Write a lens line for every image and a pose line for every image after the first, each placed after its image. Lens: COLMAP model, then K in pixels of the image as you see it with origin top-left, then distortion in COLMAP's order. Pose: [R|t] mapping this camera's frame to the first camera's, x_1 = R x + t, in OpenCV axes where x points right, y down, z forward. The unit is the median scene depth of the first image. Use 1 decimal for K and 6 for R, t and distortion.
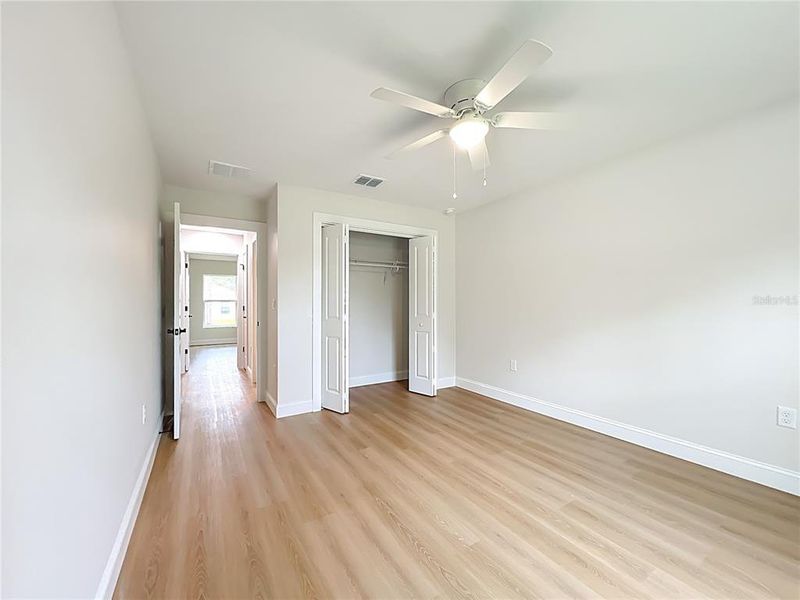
lens RADIAL K [[324.3, 0, 399.0], [0, 324.3, 301.6], [0, 0, 1]] dist [-0.000328, -0.000041]
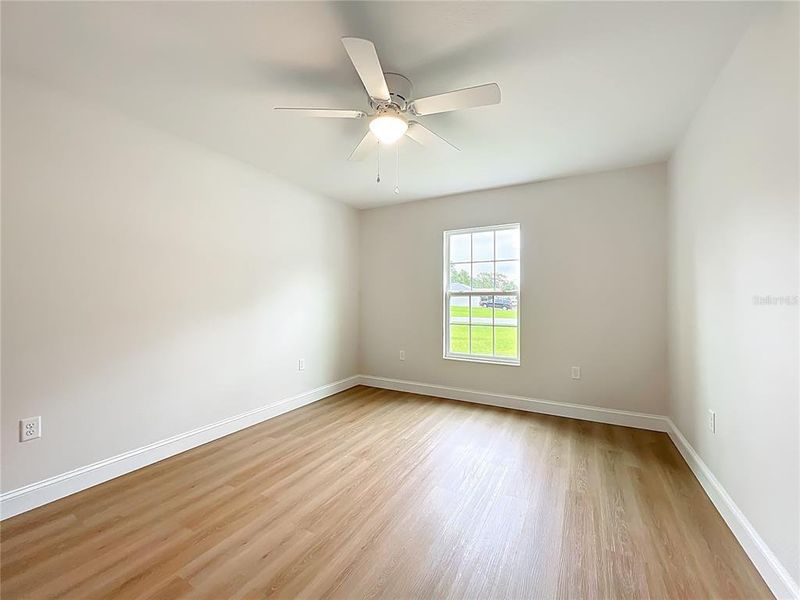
lens RADIAL K [[319.3, 0, 416.5], [0, 319.3, 296.7], [0, 0, 1]] dist [-0.001115, -0.000075]
pose [[-0.512329, 0.000819, 0.858789, -0.514287], [-0.014186, 0.999855, -0.009417, -0.000873], [-0.858672, -0.017008, -0.512243, 1.113234]]
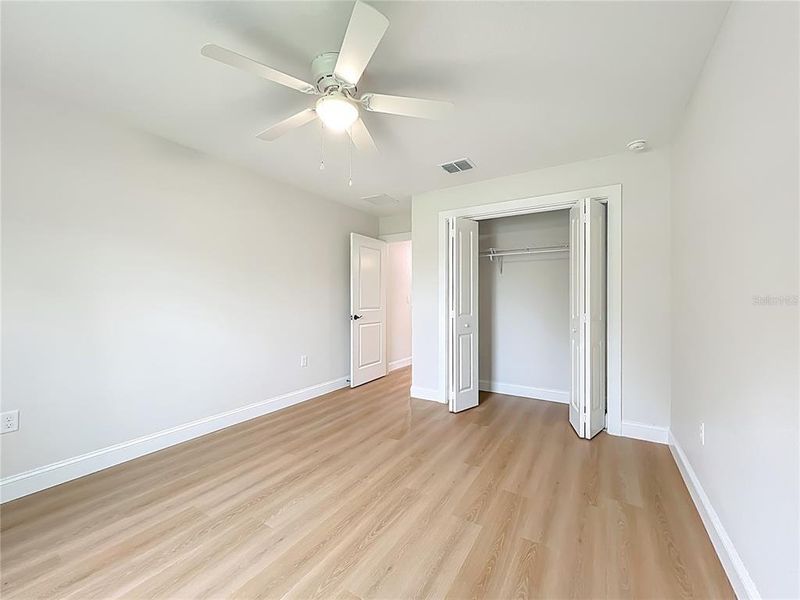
lens RADIAL K [[324.3, 0, 399.0], [0, 324.3, 301.6], [0, 0, 1]] dist [-0.000328, -0.000041]
pose [[0.426459, 0.003422, -0.904500, 0.874663], [0.008773, 0.999930, 0.007919, 0.002590], [0.904464, -0.011312, 0.426400, 0.597897]]
